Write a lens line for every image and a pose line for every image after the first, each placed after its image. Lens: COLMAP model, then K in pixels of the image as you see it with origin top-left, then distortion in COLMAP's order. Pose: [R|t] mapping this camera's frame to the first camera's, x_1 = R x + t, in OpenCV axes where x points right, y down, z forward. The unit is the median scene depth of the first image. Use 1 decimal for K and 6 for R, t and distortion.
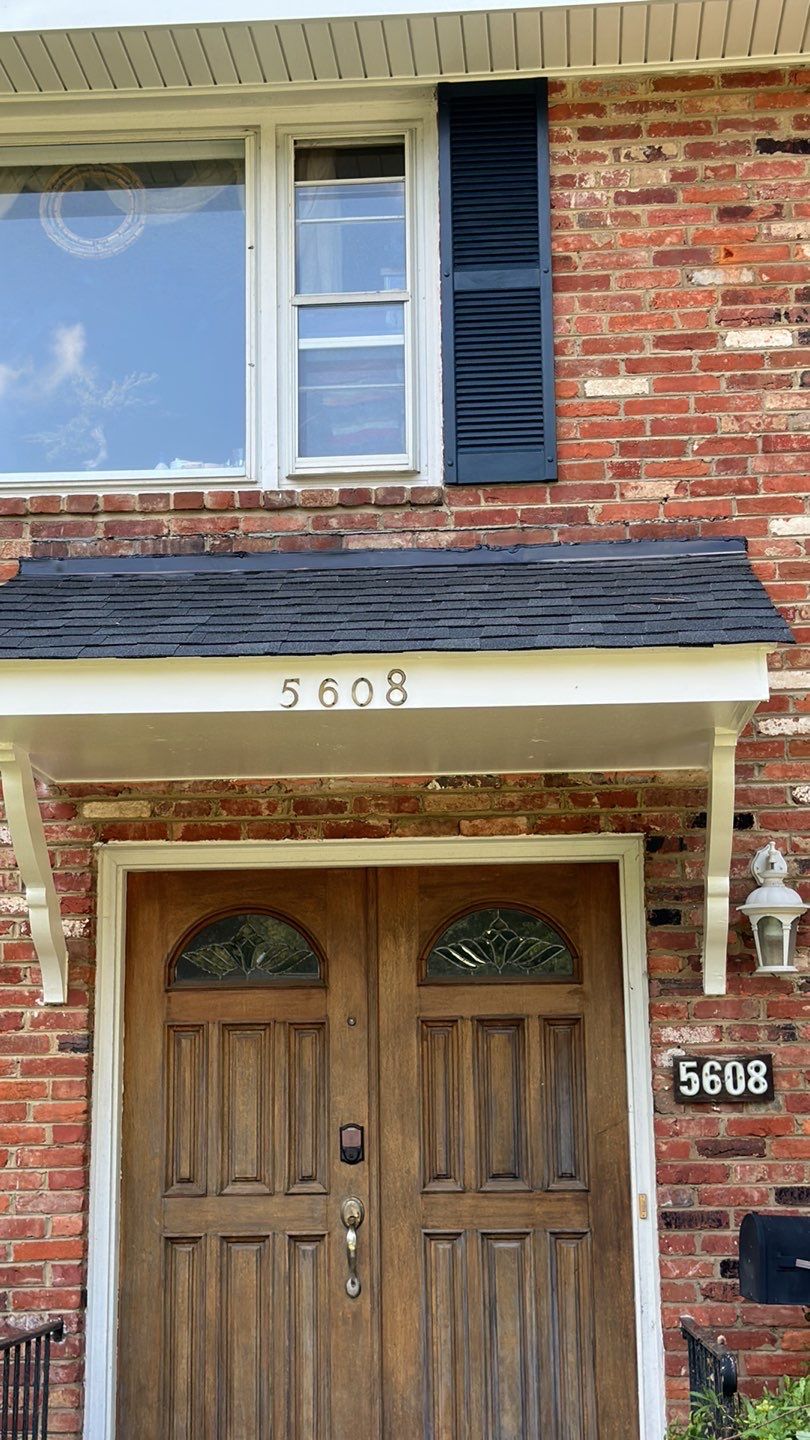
lens RADIAL K [[2097.1, 0, 405.6], [0, 2097.1, 721.3], [0, 0, 1]] dist [0.142451, 0.000000]
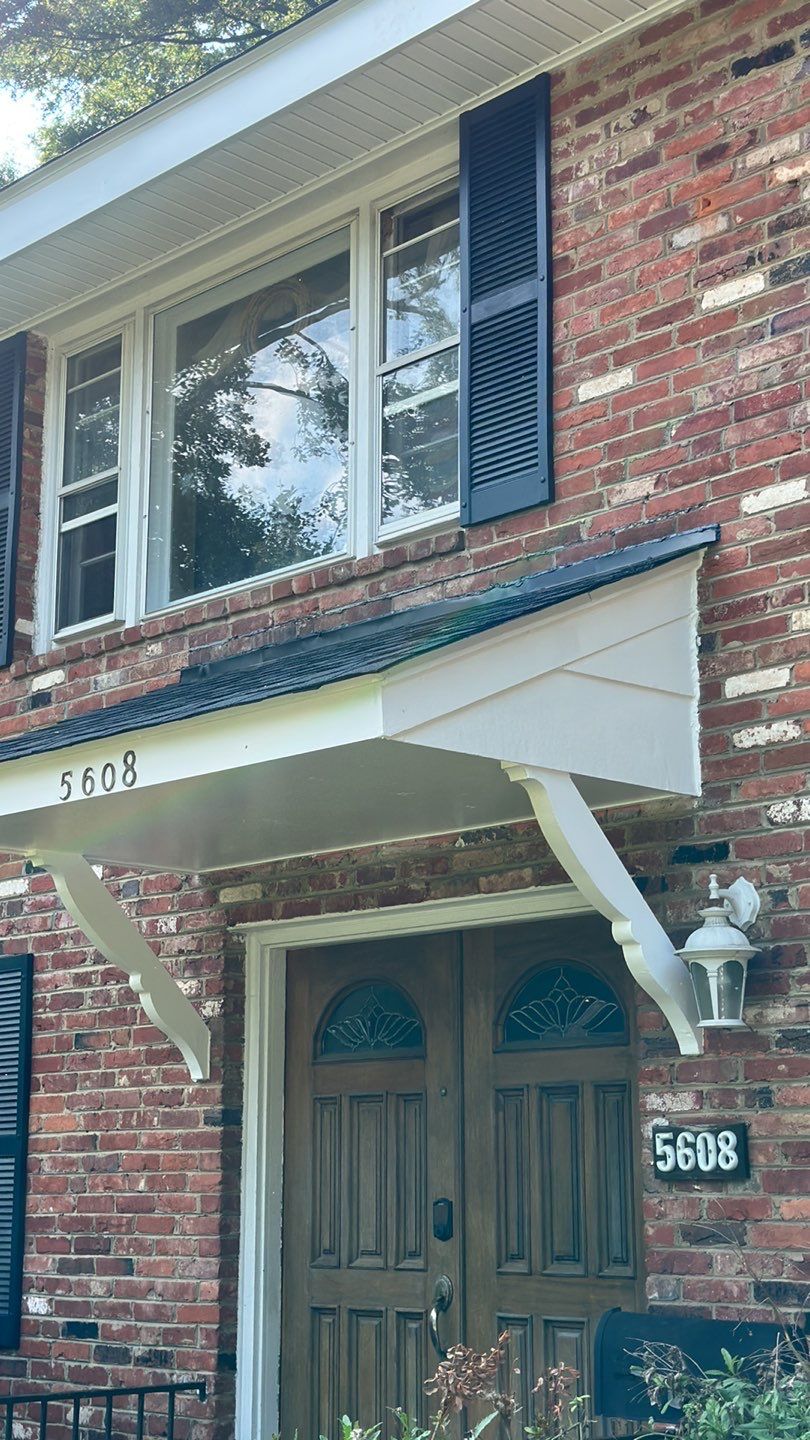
lens RADIAL K [[2097.1, 0, 406.3], [0, 2097.1, 720.0], [0, 0, 1]] dist [0.142451, 0.000000]
pose [[0.751481, -0.132206, -0.646373, 0.616400], [0.116858, 0.990899, -0.066814, 0.035866], [0.649323, -0.025325, 0.760091, 0.255853]]
